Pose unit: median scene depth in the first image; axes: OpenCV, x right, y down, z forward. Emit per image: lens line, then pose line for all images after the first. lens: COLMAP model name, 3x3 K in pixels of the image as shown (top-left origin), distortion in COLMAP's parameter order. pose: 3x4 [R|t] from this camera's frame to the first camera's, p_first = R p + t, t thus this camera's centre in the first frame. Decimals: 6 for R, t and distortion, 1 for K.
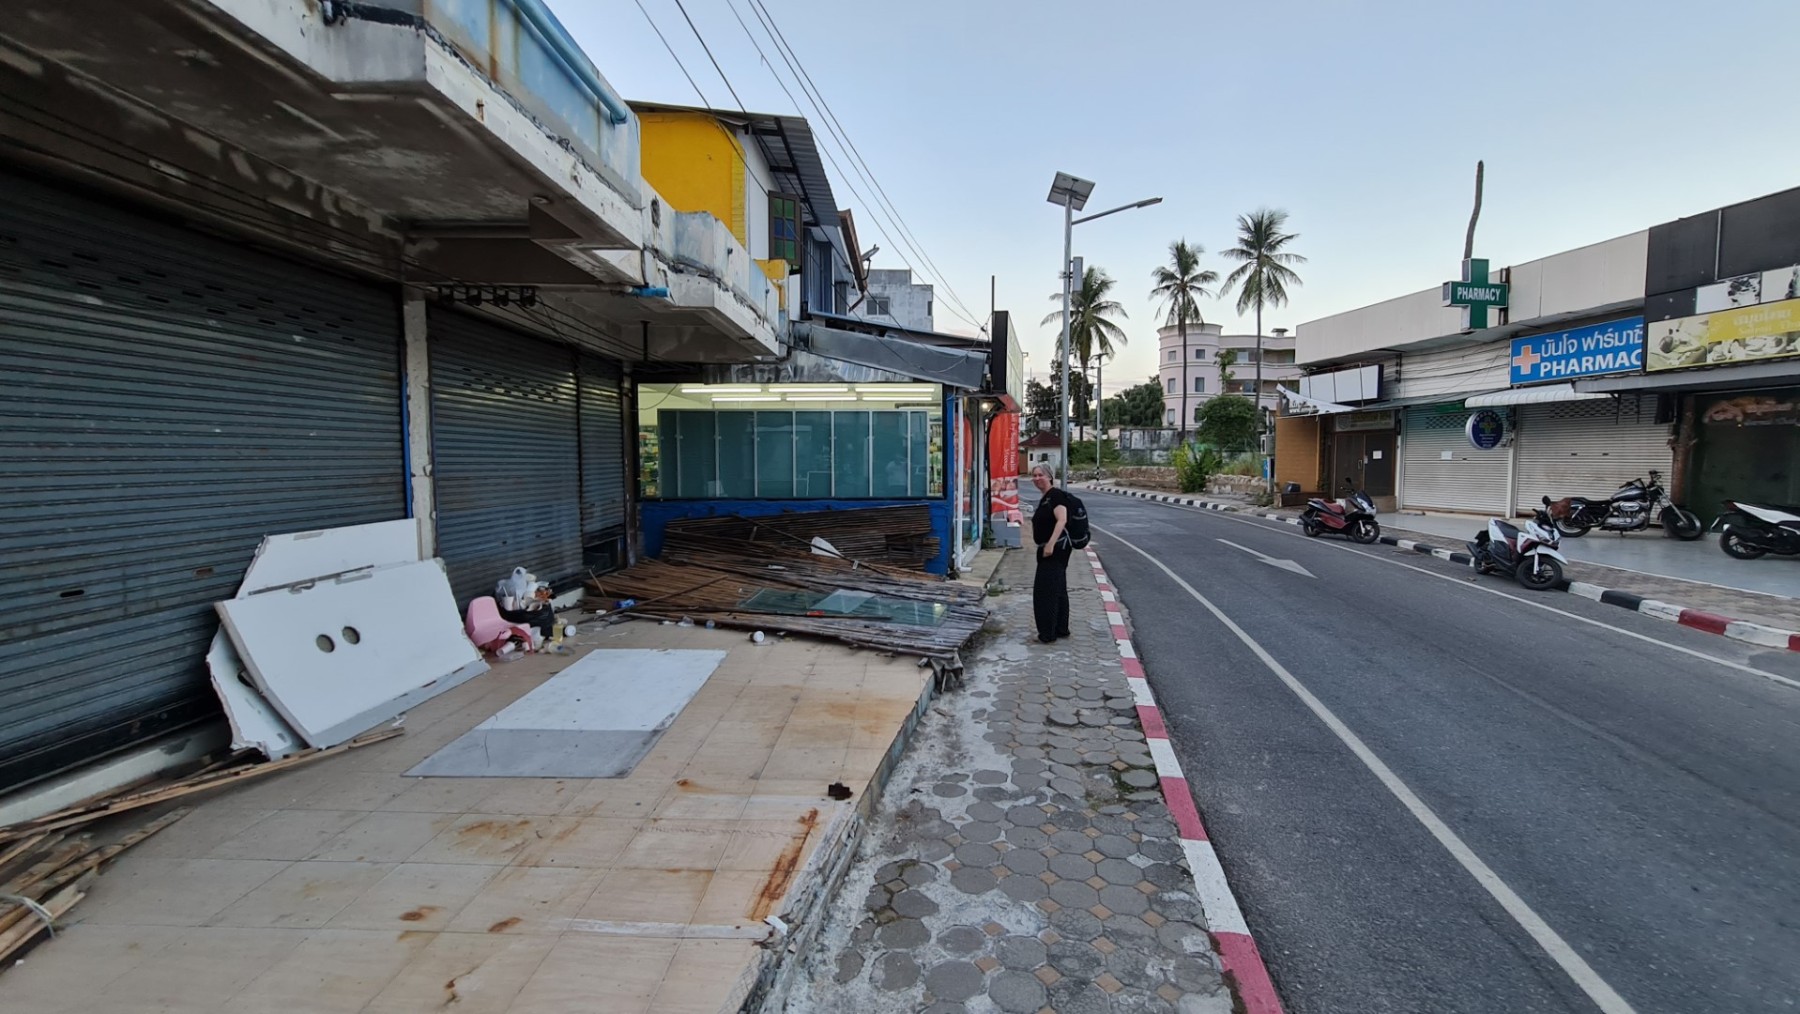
lens RADIAL K [[729.1, 0, 899.4], [0, 729.1, 501.1], [0, 0, 1]] dist [0.000726, 0.001732]
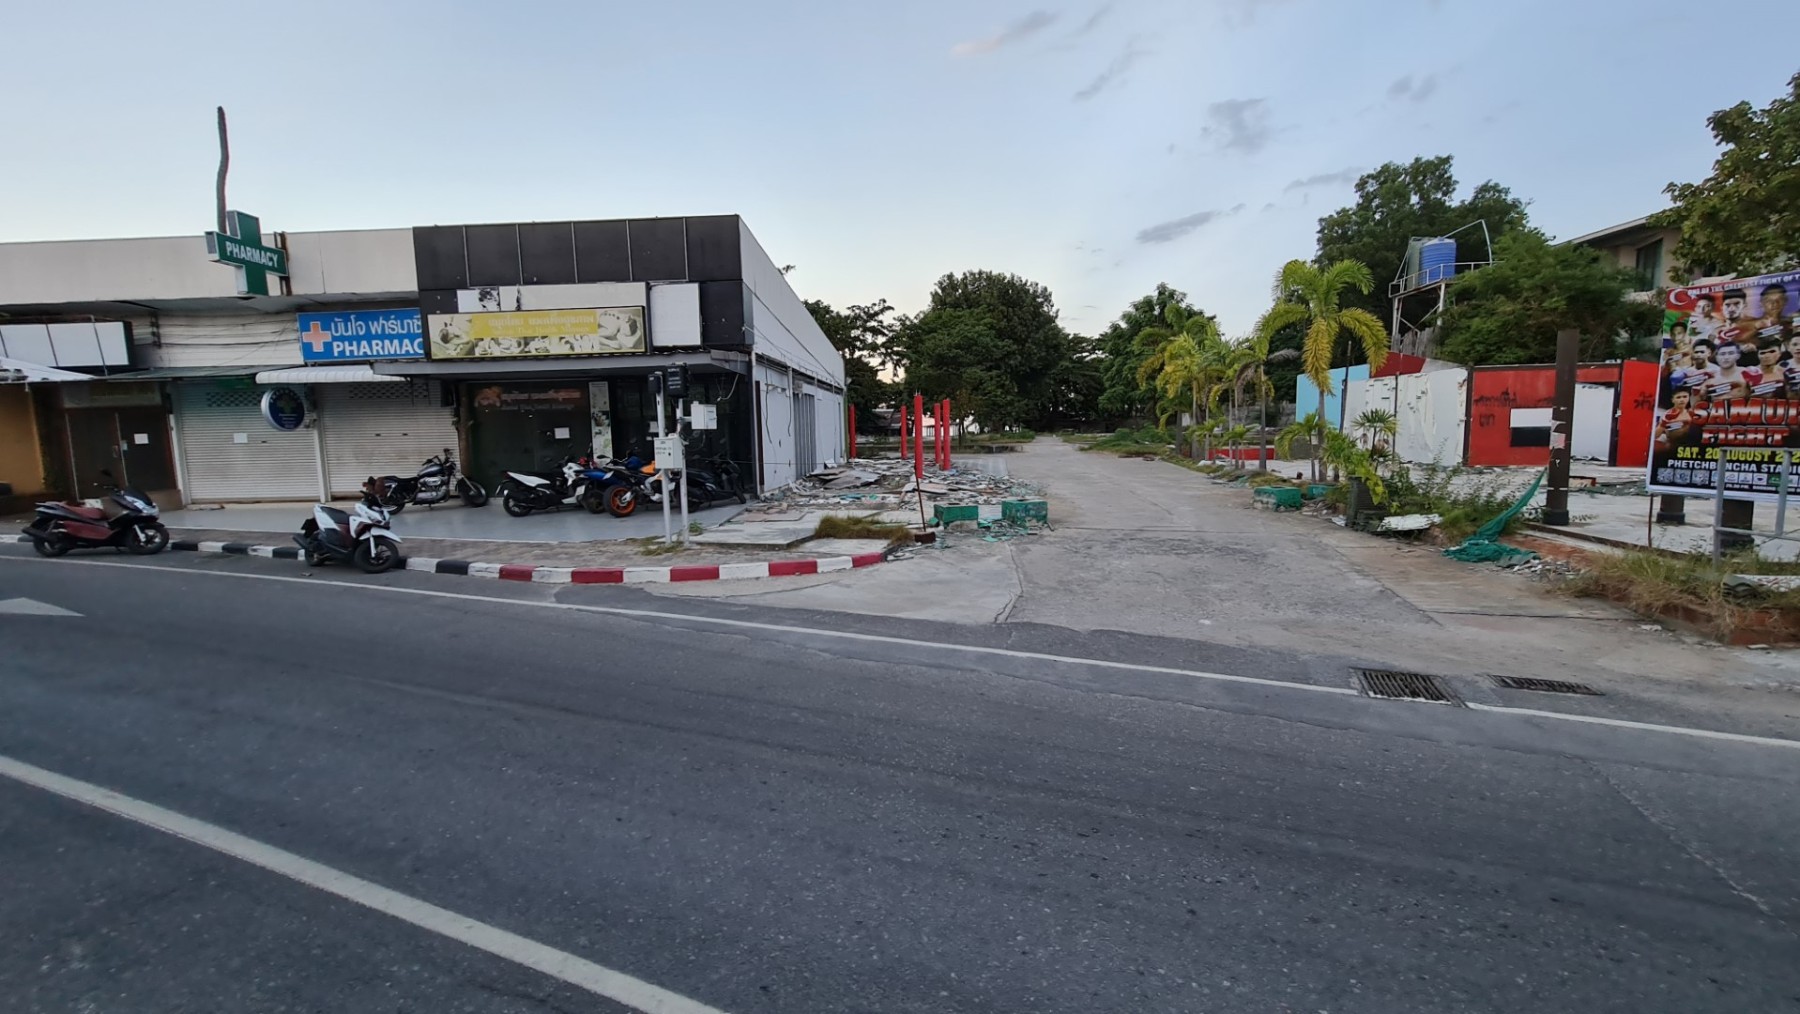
lens RADIAL K [[729.1, 0, 900.4], [0, 729.1, 505.6], [0, 0, 1]] dist [0.000726, 0.001732]
pose [[0.175090, -0.104371, 0.979005, 0.037874], [0.075993, 0.992831, 0.092254, -0.004252], [-0.981615, 0.058245, 0.181766, 0.106152]]
